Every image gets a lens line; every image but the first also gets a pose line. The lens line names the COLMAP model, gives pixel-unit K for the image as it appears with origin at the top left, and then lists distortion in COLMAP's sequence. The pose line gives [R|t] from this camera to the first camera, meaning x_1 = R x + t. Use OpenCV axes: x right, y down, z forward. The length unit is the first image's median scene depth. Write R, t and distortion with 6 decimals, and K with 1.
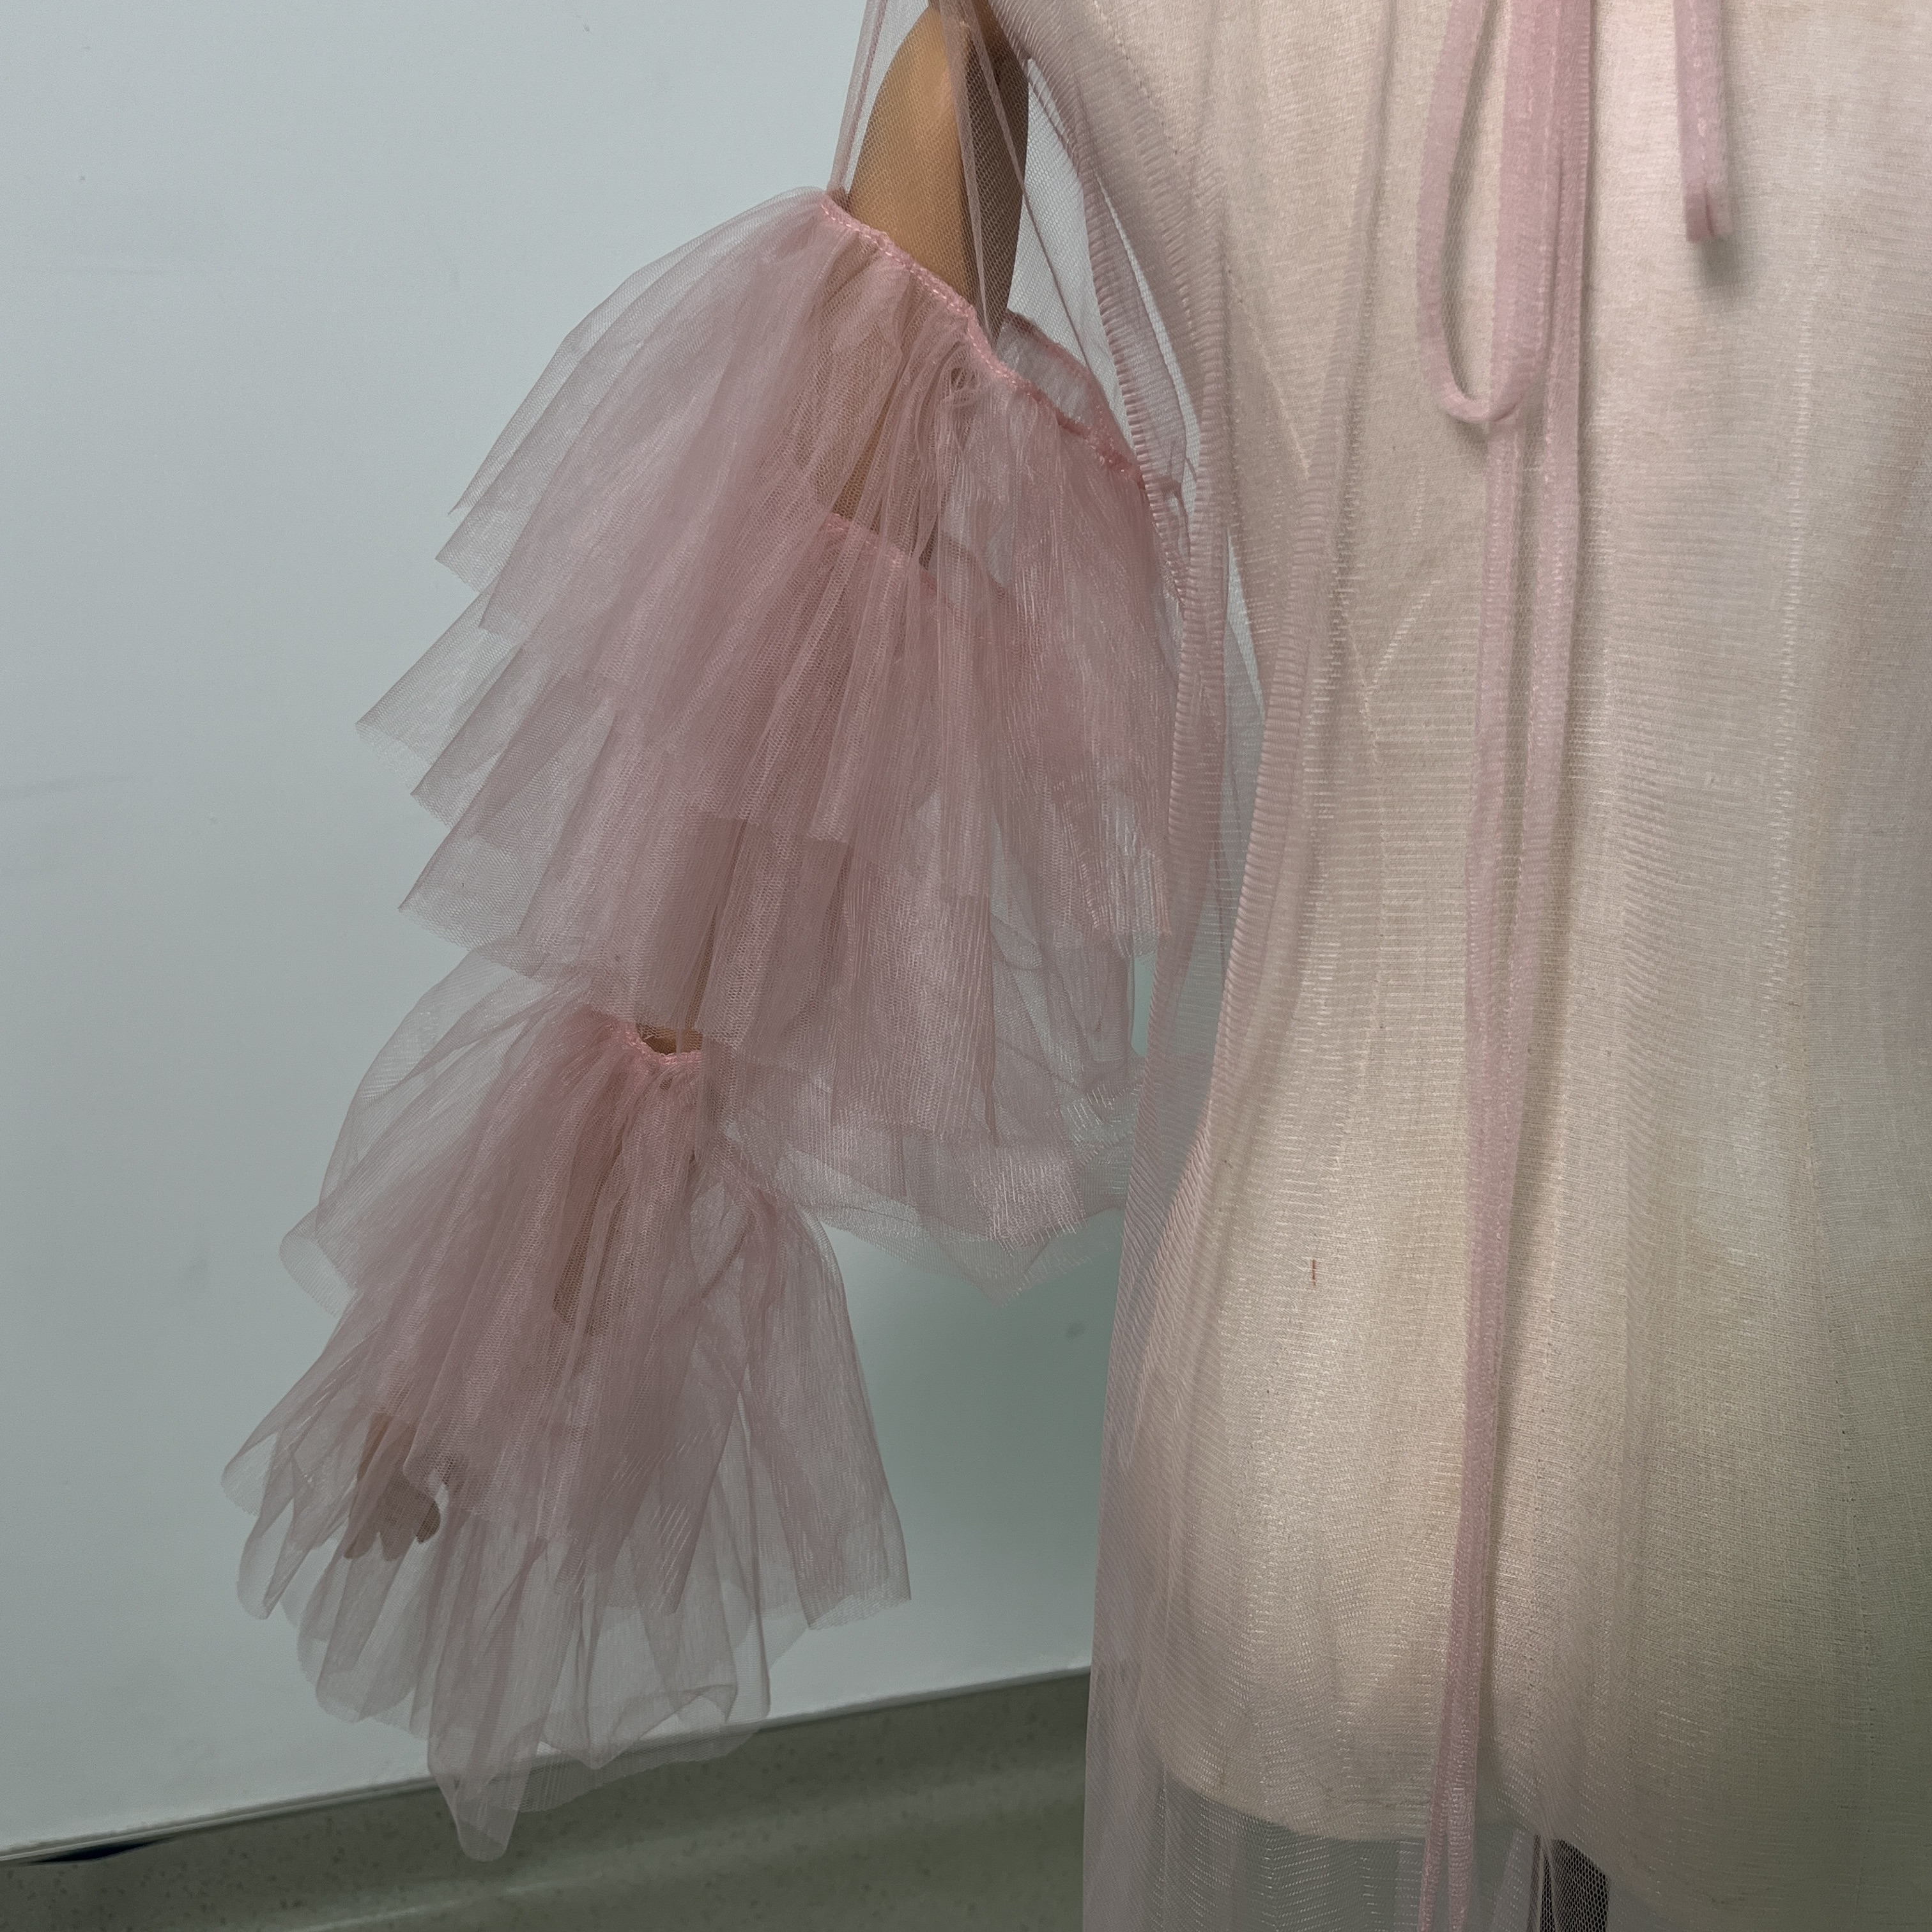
lens RADIAL K [[1718.6, 0, 976.8], [0, 1718.6, 966.7], [0, 0, 1]] dist [-0.102847, 0.055507]
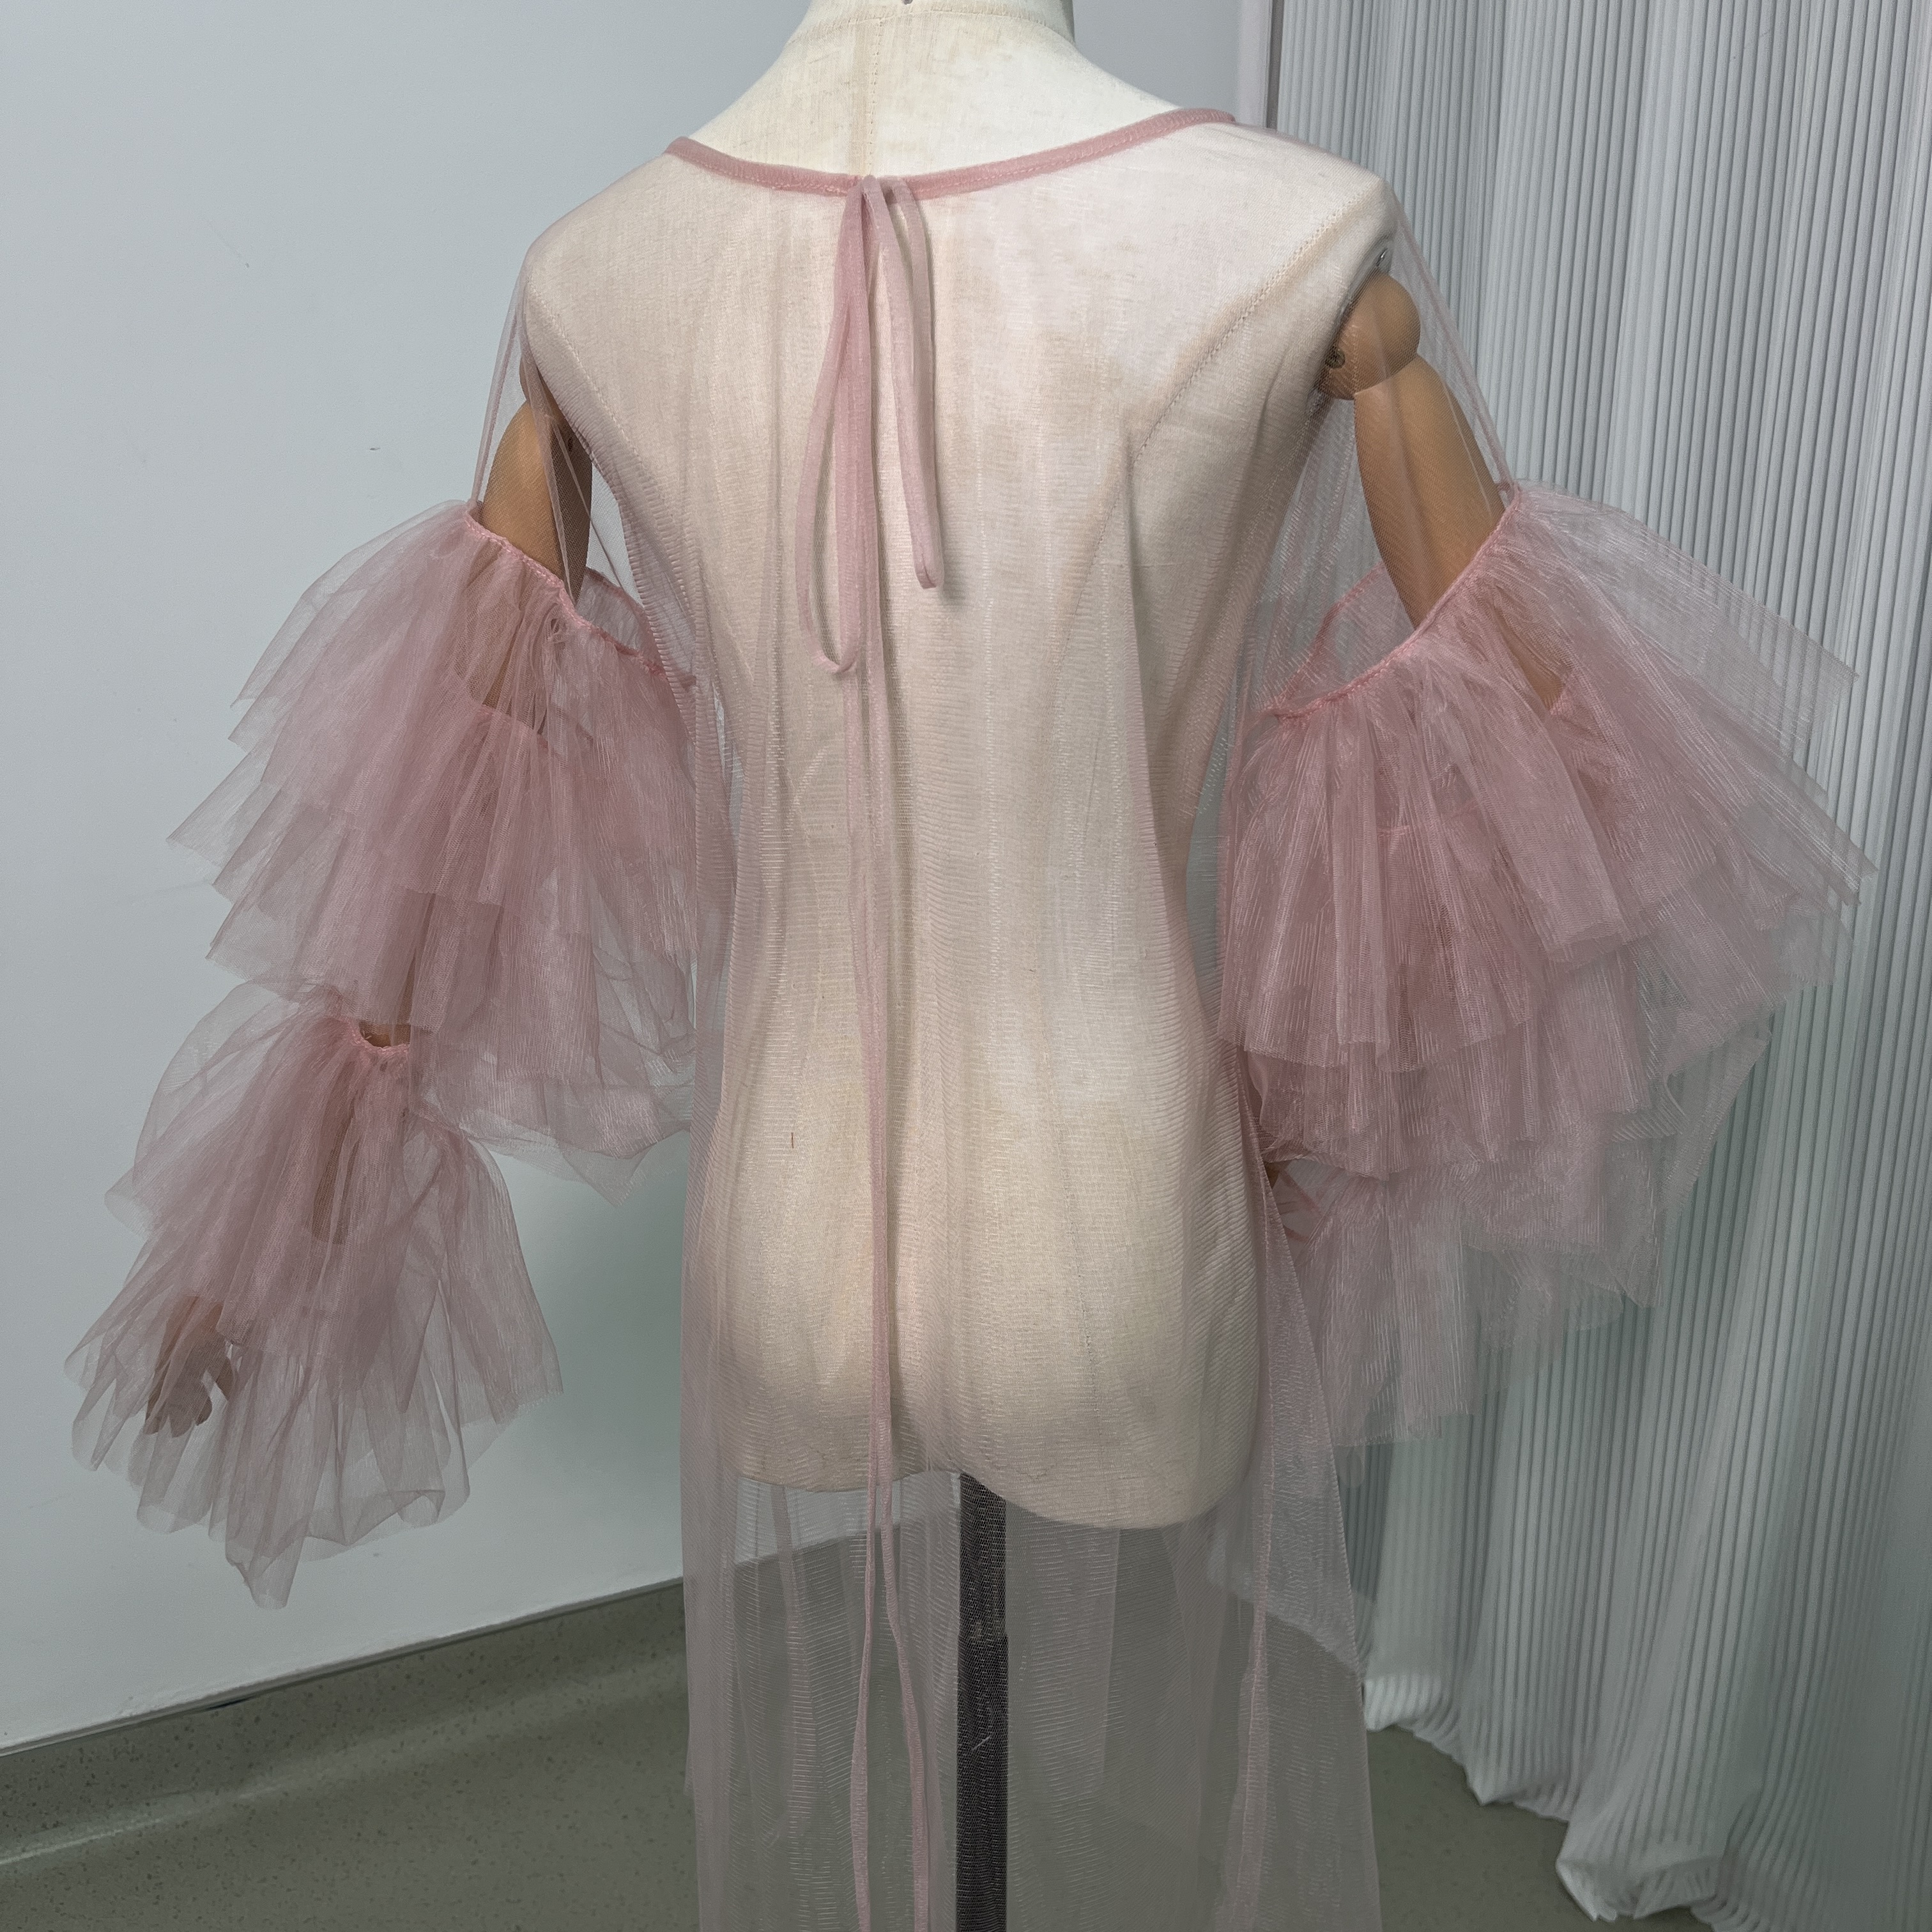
lens RADIAL K [[1580.3, 0, 972.7], [0, 1580.3, 971.7], [0, 0, 1]] dist [-0.024153, -0.023570]
pose [[0.974213, -0.047936, 0.220479, 0.028848], [0.053603, 0.998366, -0.019792, 0.044264], [-0.219170, 0.031100, 0.975191, -0.548405]]
